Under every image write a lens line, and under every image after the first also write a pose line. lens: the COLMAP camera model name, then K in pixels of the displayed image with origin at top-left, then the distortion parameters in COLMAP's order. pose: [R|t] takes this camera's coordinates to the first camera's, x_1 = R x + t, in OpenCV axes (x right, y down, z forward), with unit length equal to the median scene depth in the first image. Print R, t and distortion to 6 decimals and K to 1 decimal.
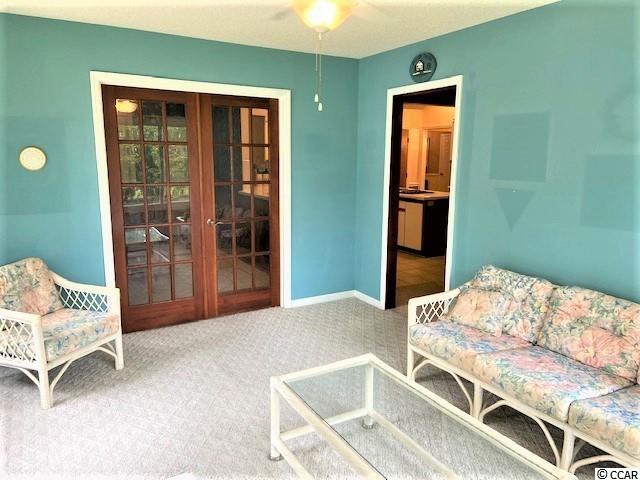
lens RADIAL K [[482.0, 0, 319.0], [0, 482.0, 241.6], [0, 0, 1]] dist [0.083526, -0.054777]
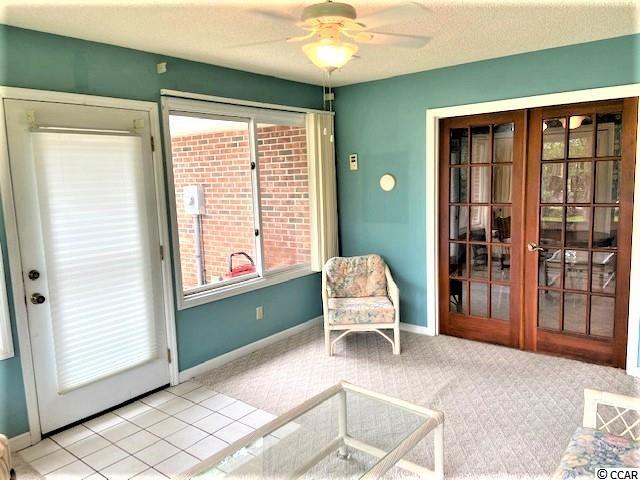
lens RADIAL K [[482.0, 0, 319.5], [0, 482.0, 238.7], [0, 0, 1]] dist [0.083526, -0.054777]
pose [[0.356008, 0.101453, -0.928959, 0.591512], [-0.135238, 0.989218, 0.056206, -0.062719], [0.924645, 0.105621, 0.365890, 0.346565]]
